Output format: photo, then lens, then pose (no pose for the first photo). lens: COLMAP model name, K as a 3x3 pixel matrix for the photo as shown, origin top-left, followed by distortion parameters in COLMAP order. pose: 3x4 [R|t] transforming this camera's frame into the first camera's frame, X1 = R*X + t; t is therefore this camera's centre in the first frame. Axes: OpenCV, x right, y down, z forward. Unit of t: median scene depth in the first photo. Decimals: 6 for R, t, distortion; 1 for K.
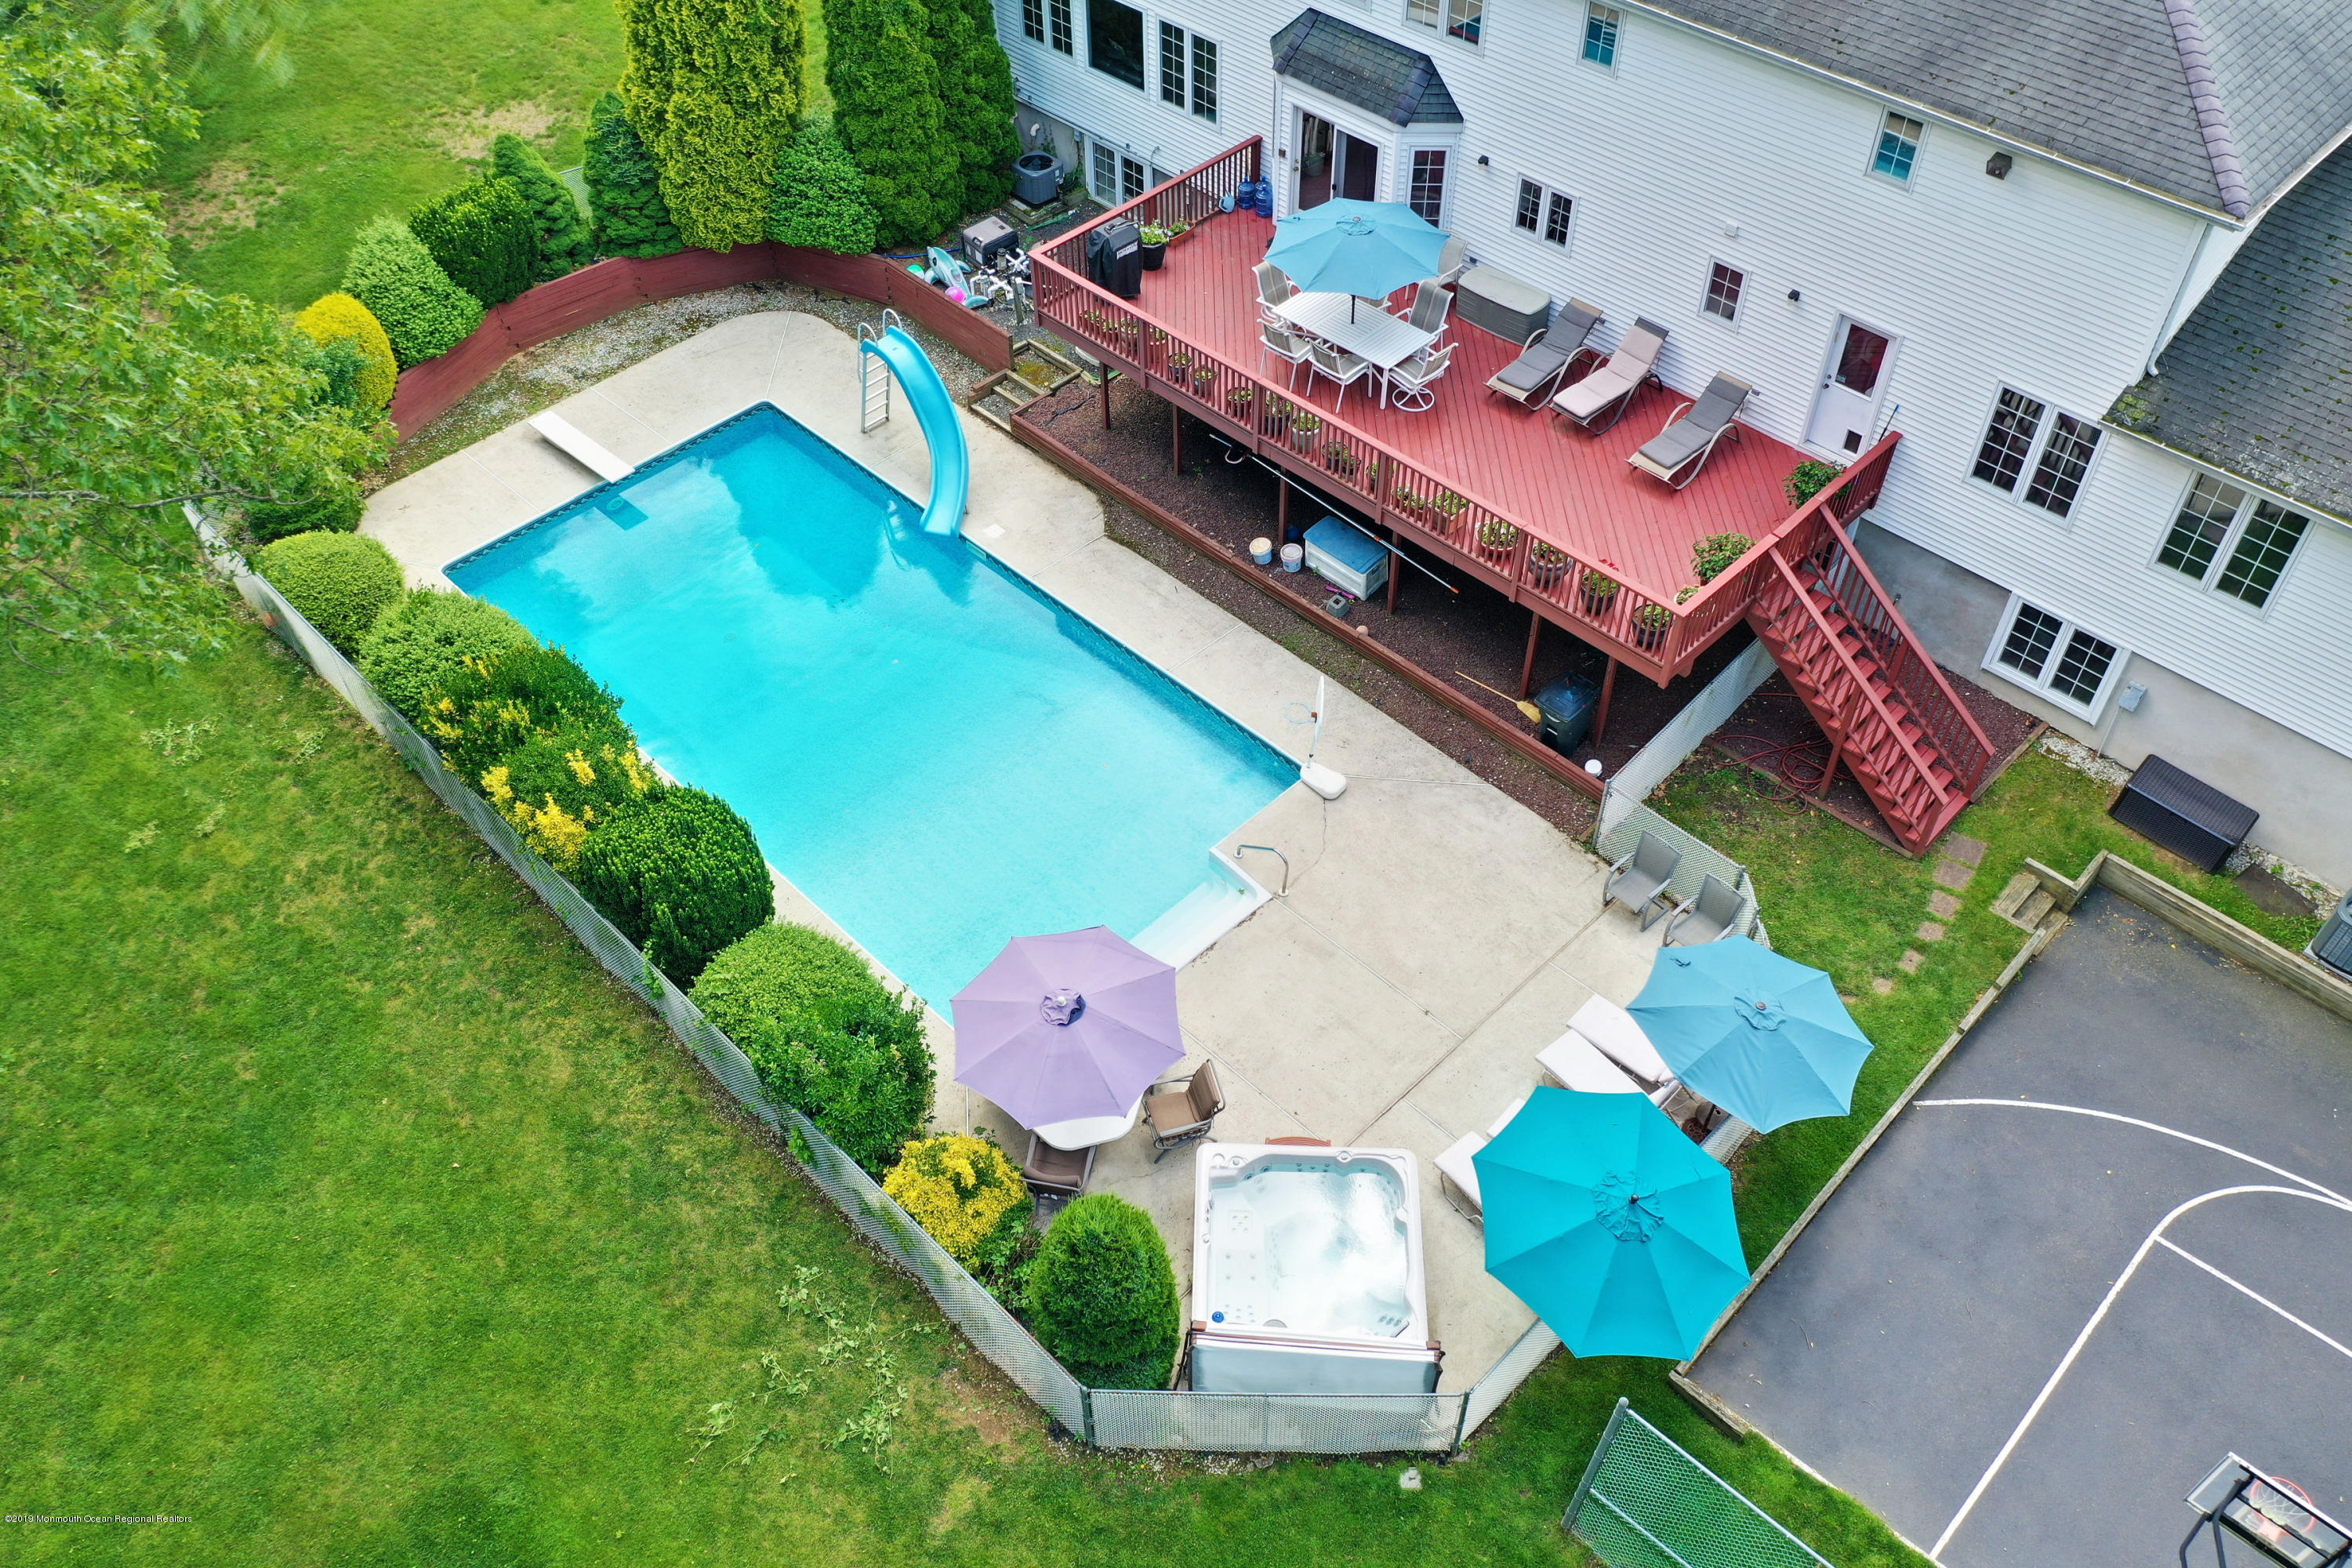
lens RADIAL K [[1856.6, 0, 1176.0], [0, 1856.6, 784.0], [0, 0, 1]] dist [-0.009597, 0.000303]
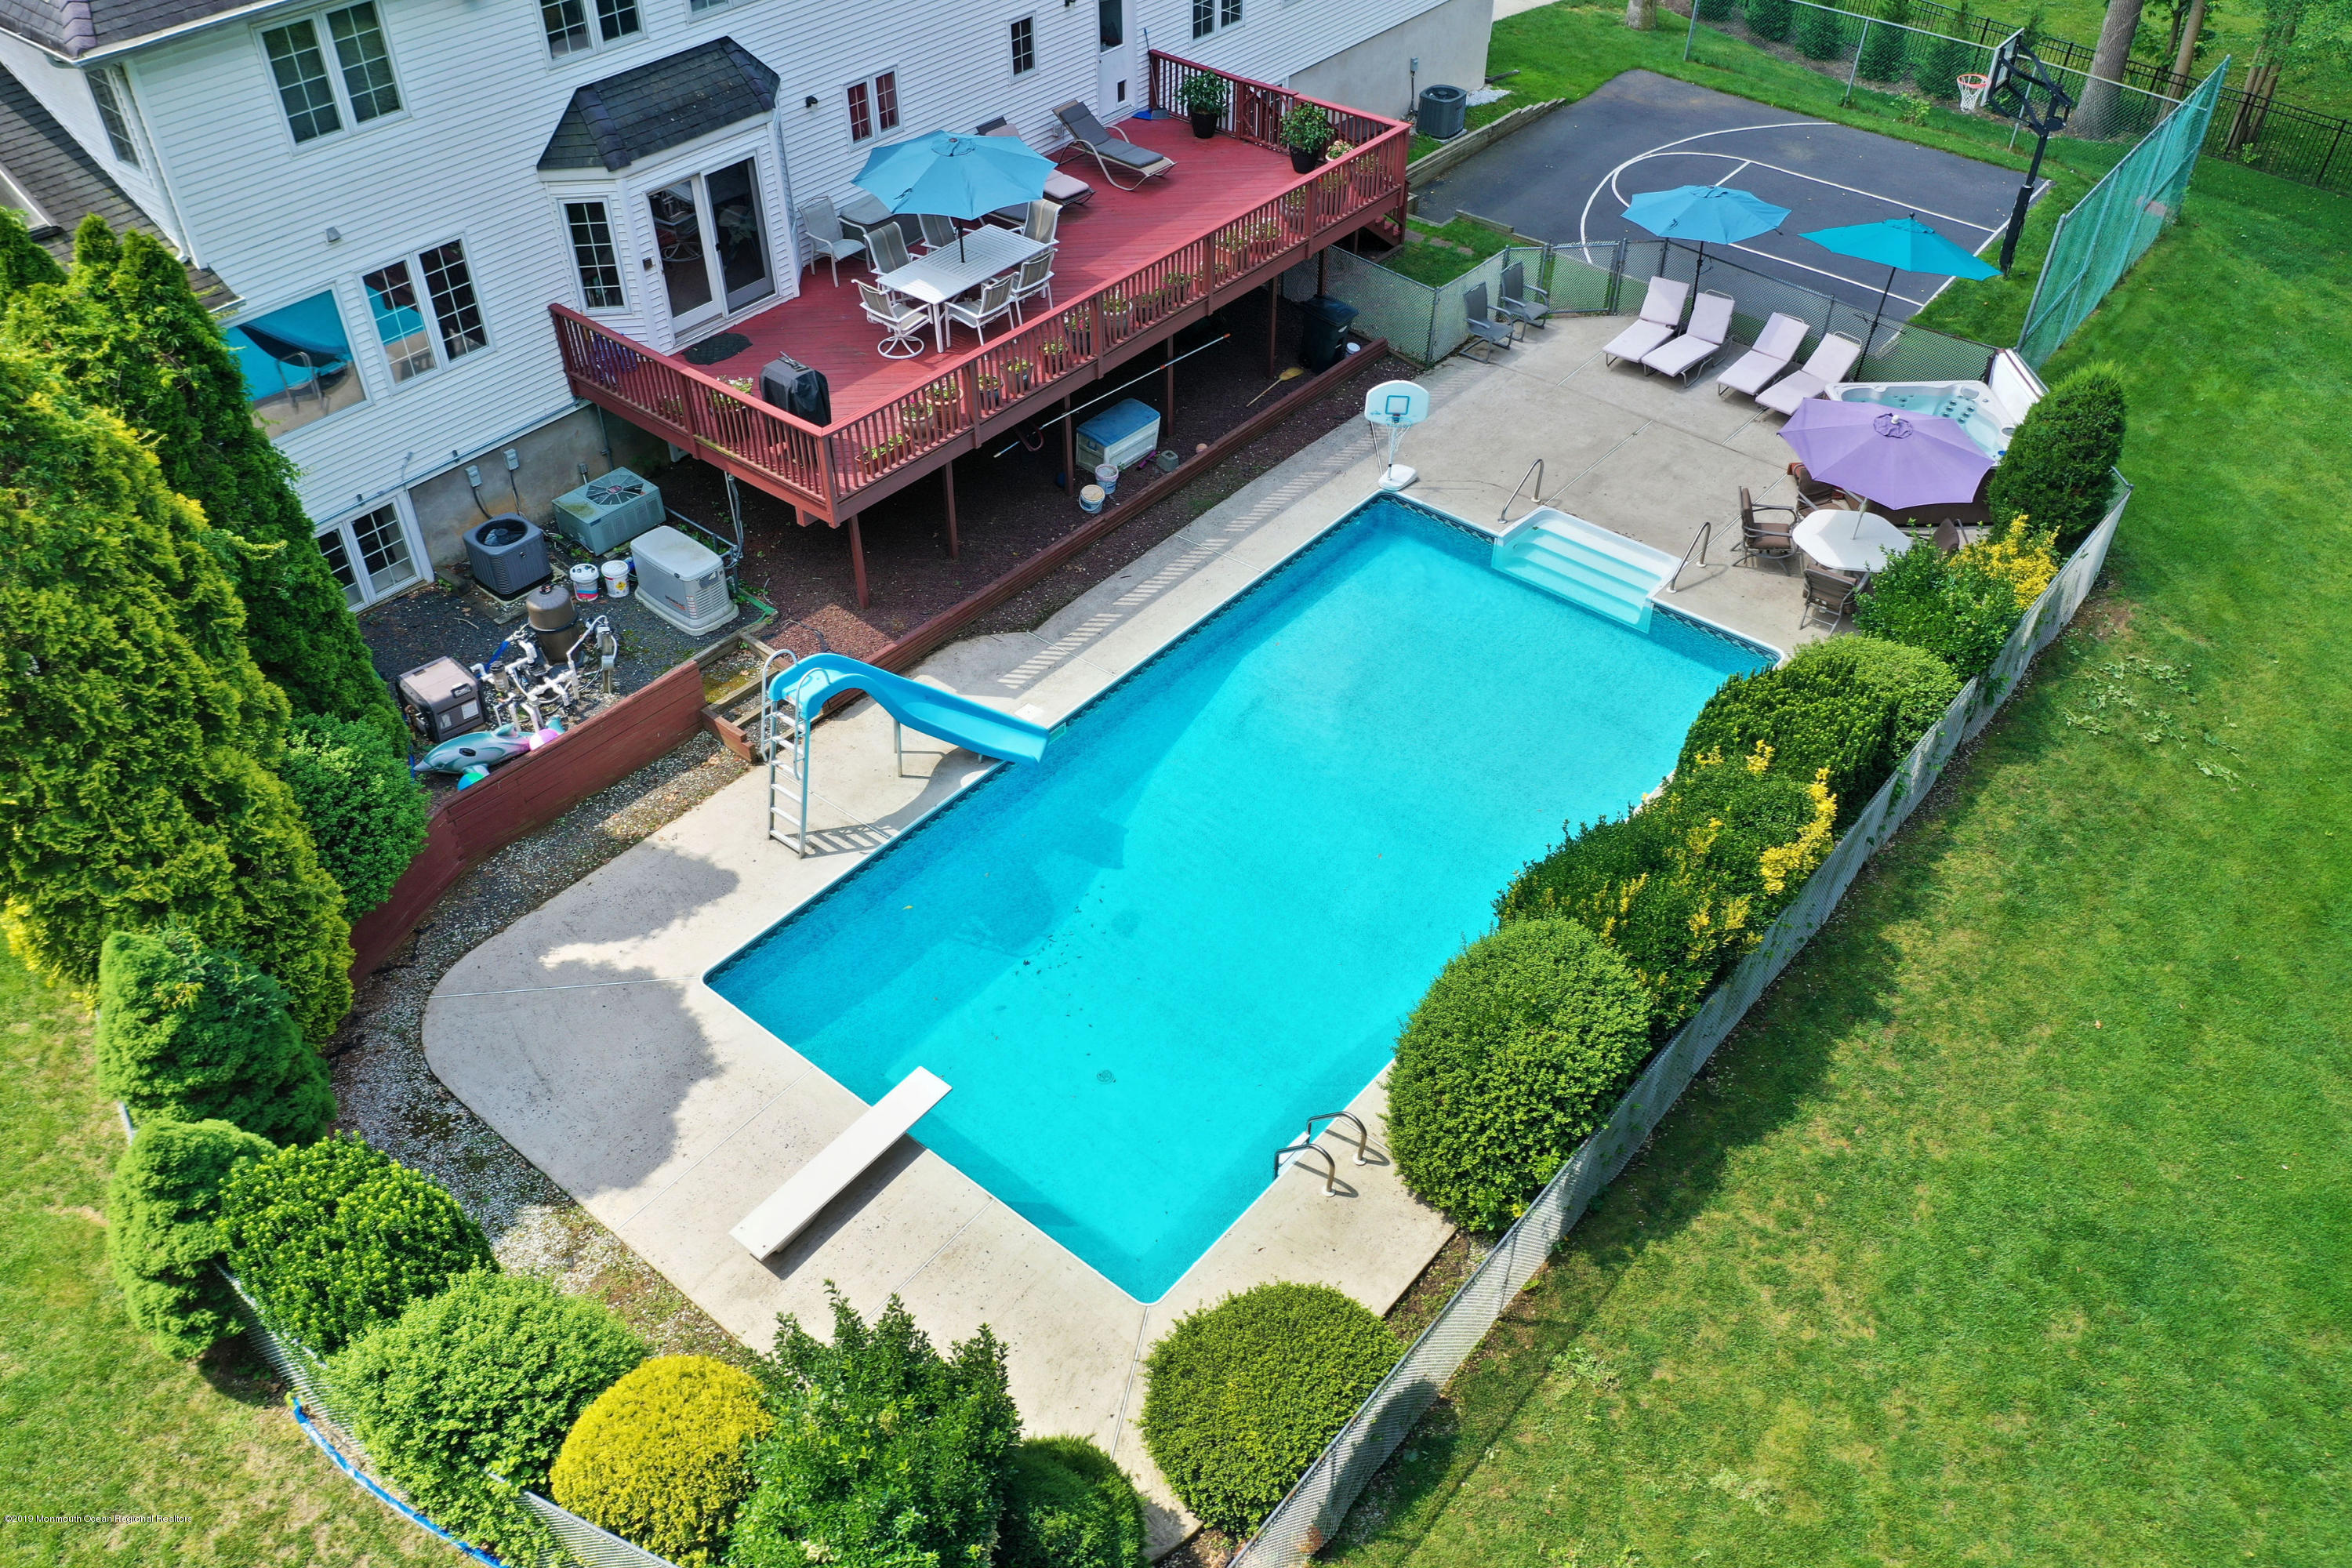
lens RADIAL K [[1856.6, 0, 1176.0], [0, 1856.6, 784.0], [0, 0, 1]] dist [-0.009597, 0.000303]
pose [[-0.091488, -0.639779, 0.763094, -0.817437], [0.731713, 0.476589, 0.487298, -0.519729], [-0.675445, 0.602948, 0.424533, 0.731375]]
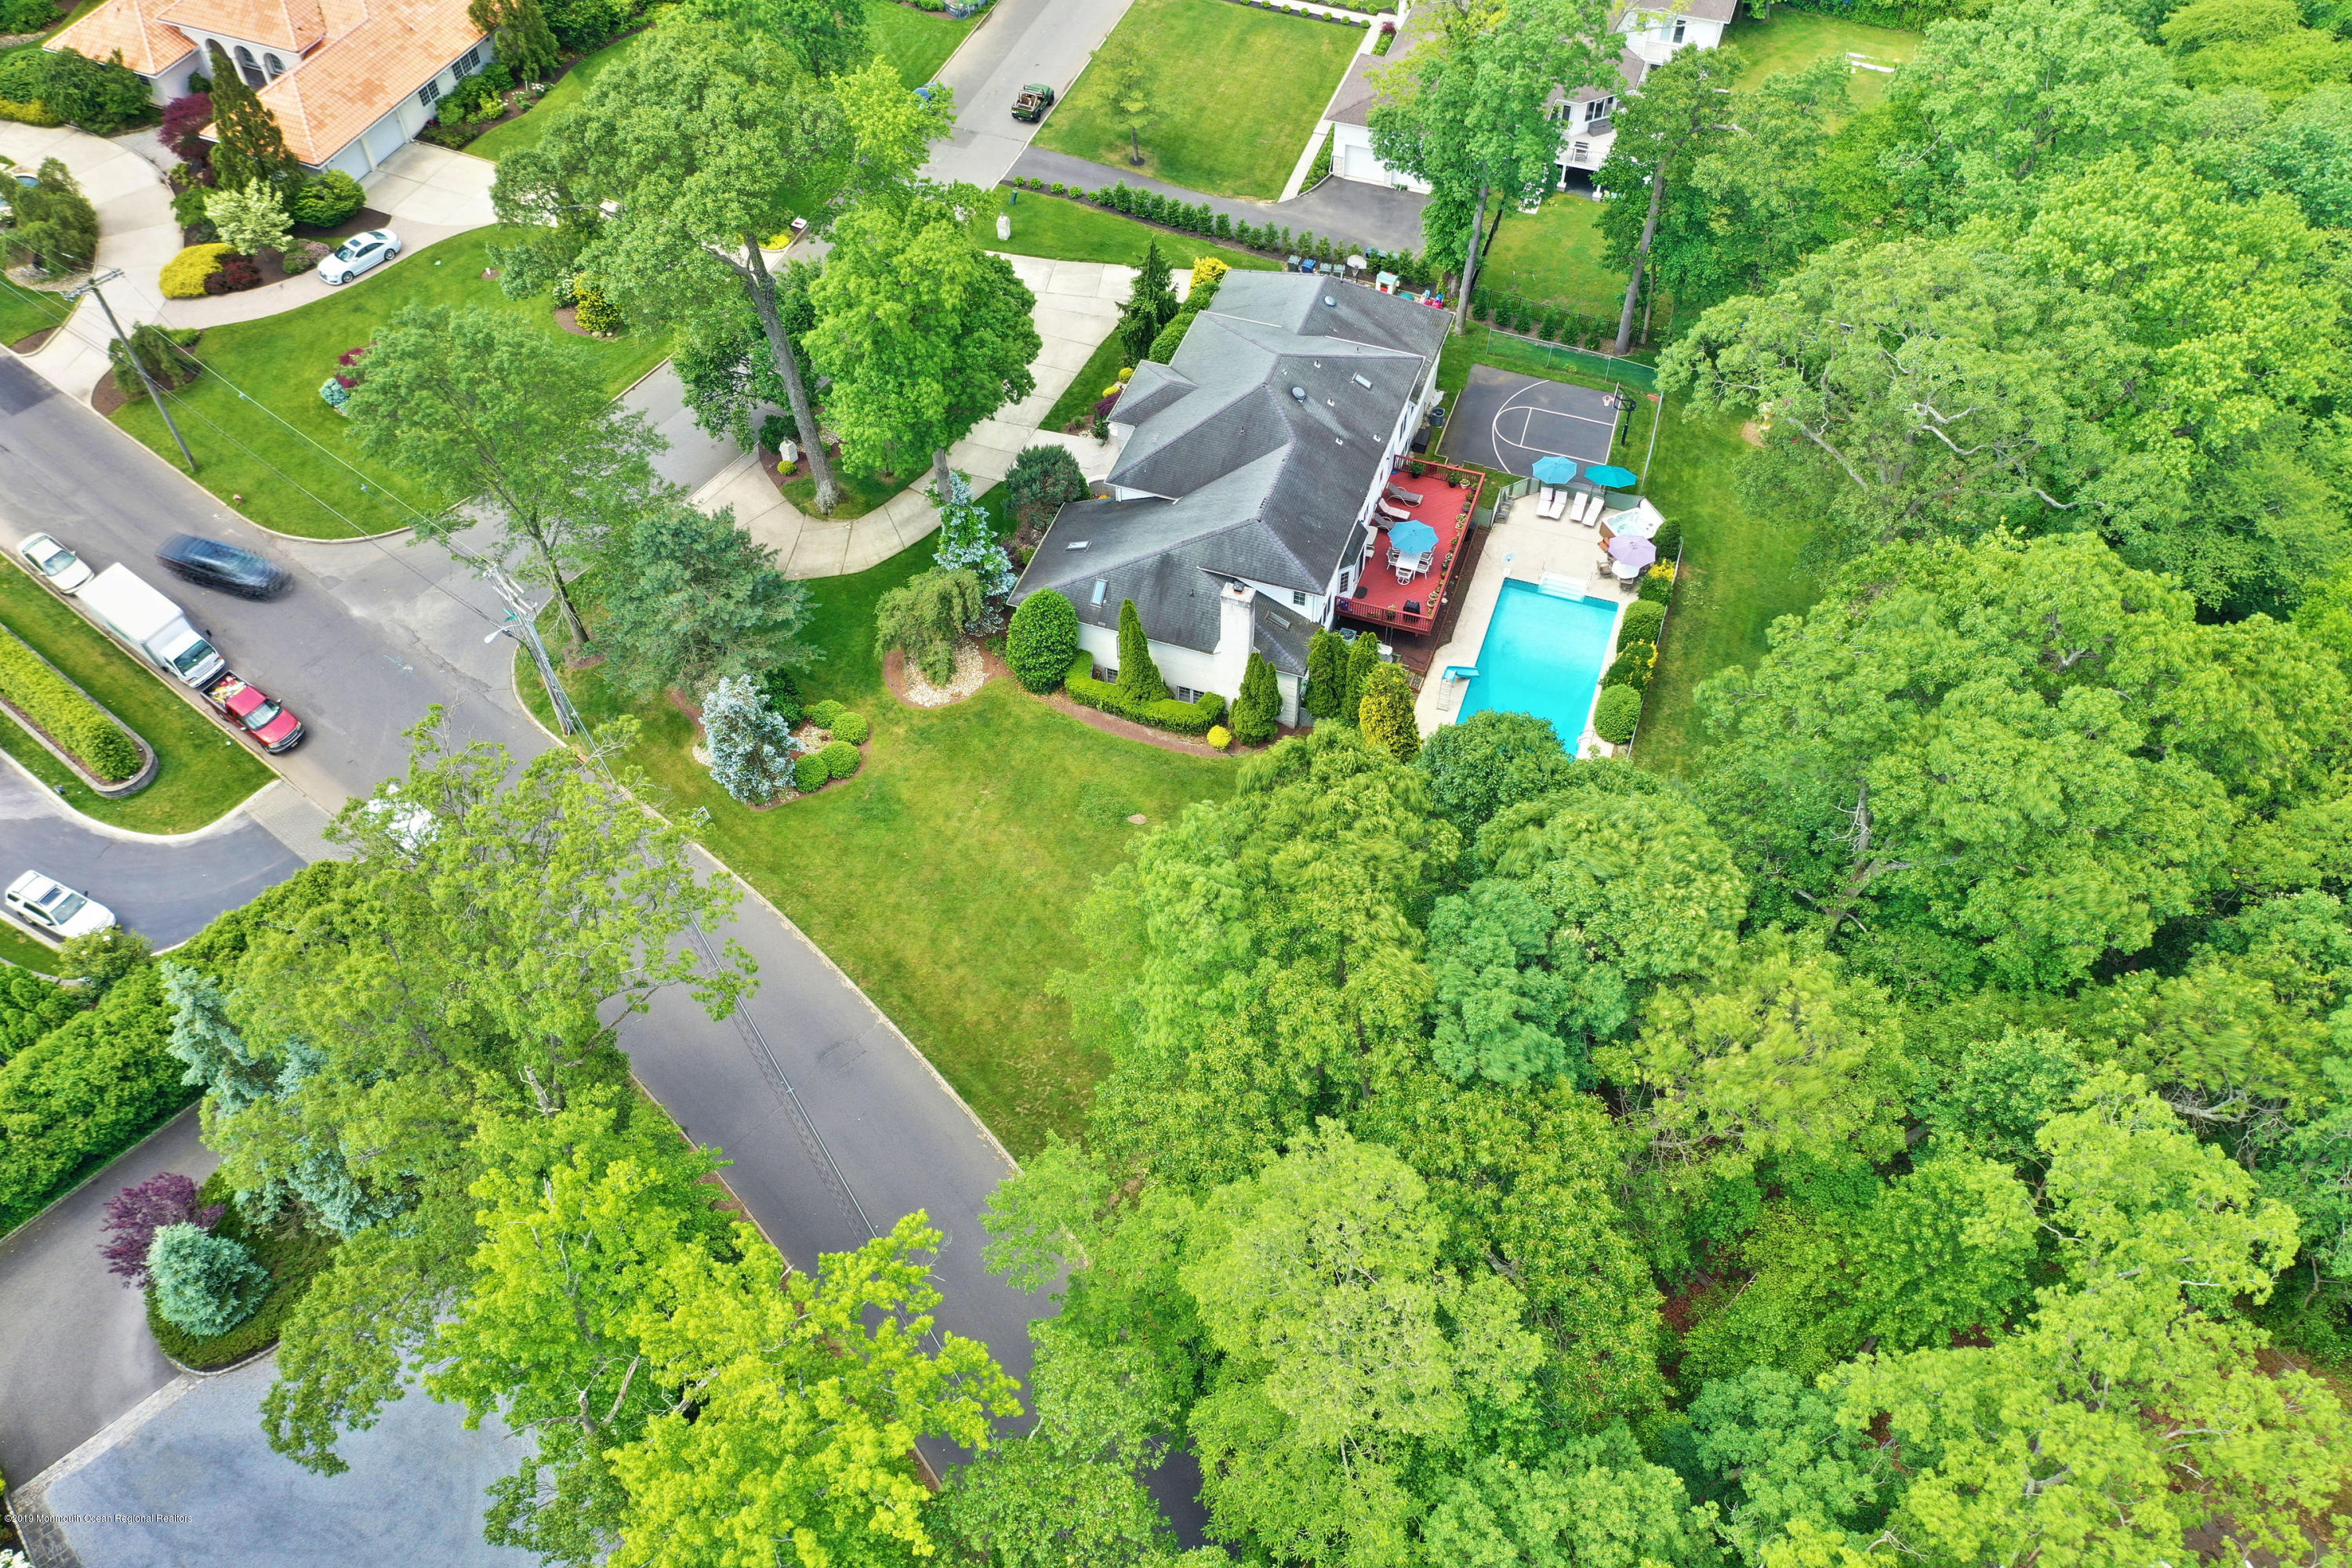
lens RADIAL K [[1856.6, 0, 1176.0], [0, 1856.6, 784.0], [0, 0, 1]] dist [-0.009597, 0.000303]
pose [[-0.447679, -0.681838, 0.578515, -2.210095], [0.653581, 0.192027, 0.732091, -3.306534], [-0.610258, 0.705849, 0.359670, 0.310953]]
